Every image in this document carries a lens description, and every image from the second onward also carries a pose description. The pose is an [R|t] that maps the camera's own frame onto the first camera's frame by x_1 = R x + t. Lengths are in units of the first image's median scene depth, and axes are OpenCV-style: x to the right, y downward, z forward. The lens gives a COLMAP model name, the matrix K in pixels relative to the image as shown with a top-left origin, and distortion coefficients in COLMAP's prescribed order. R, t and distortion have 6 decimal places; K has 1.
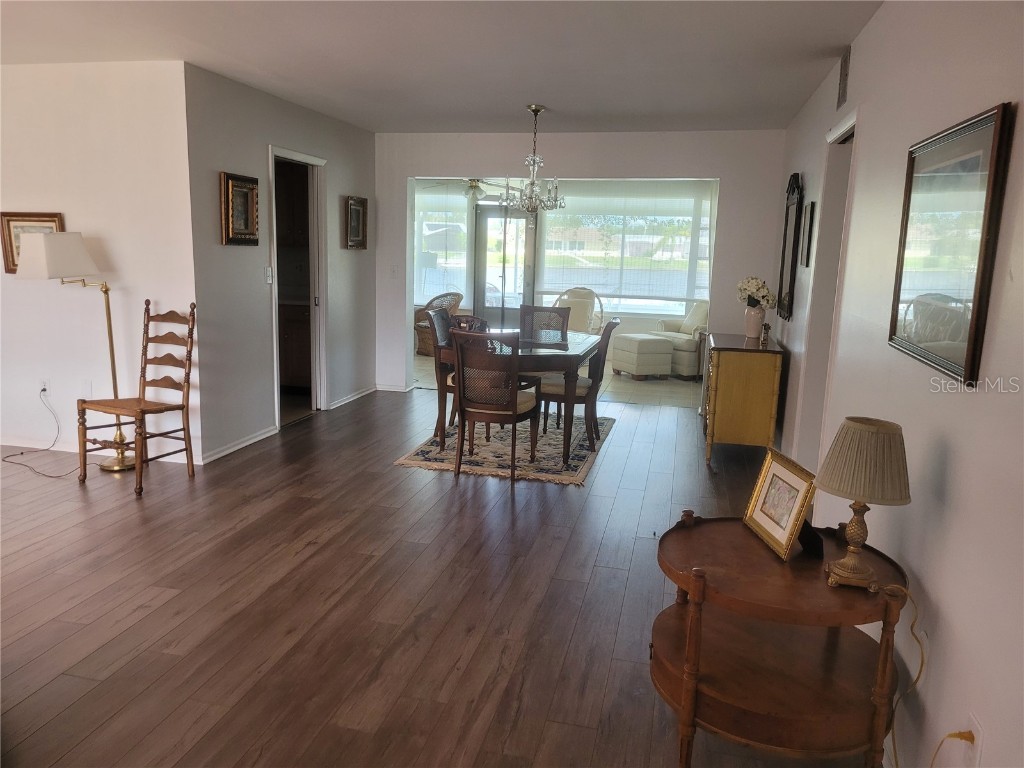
lens RADIAL K [[780.5, 0, 509.0], [0, 780.5, 384.3], [0, 0, 1]] dist [0.036331, -0.004059]
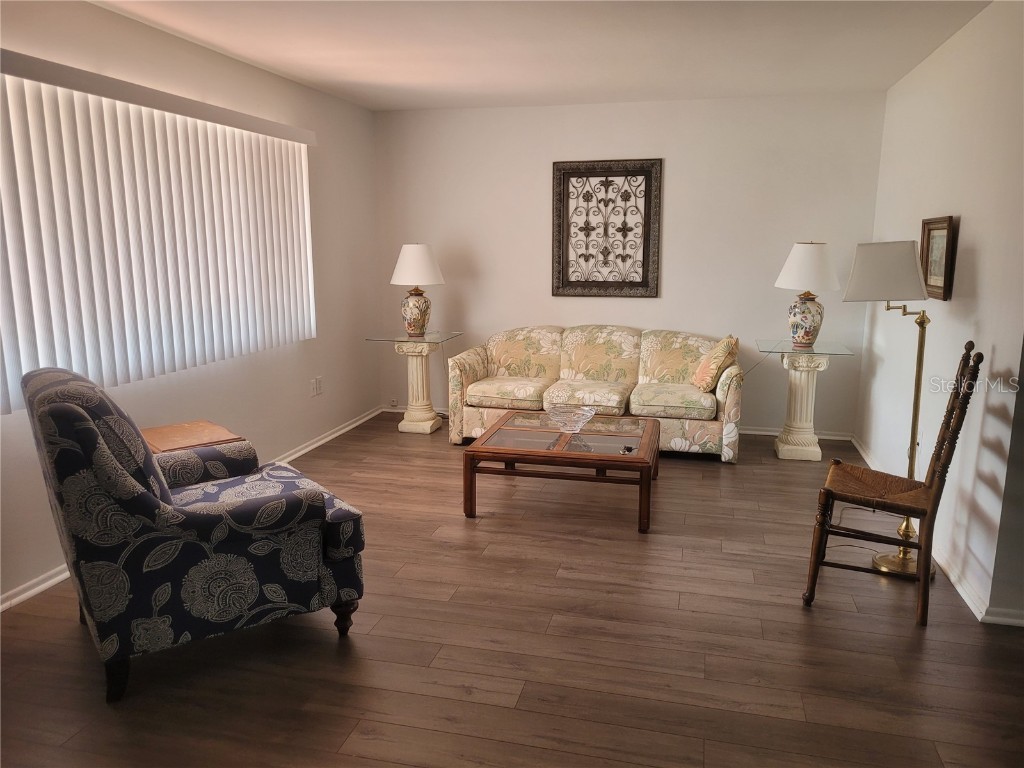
lens RADIAL K [[780.5, 0, 509.0], [0, 780.5, 384.3], [0, 0, 1]] dist [0.036331, -0.004059]
pose [[-0.015847, 0.149765, -0.988595, 0.195293], [-0.180744, 0.972002, 0.150148, -0.104107], [0.983402, 0.181062, 0.011665, 0.640019]]
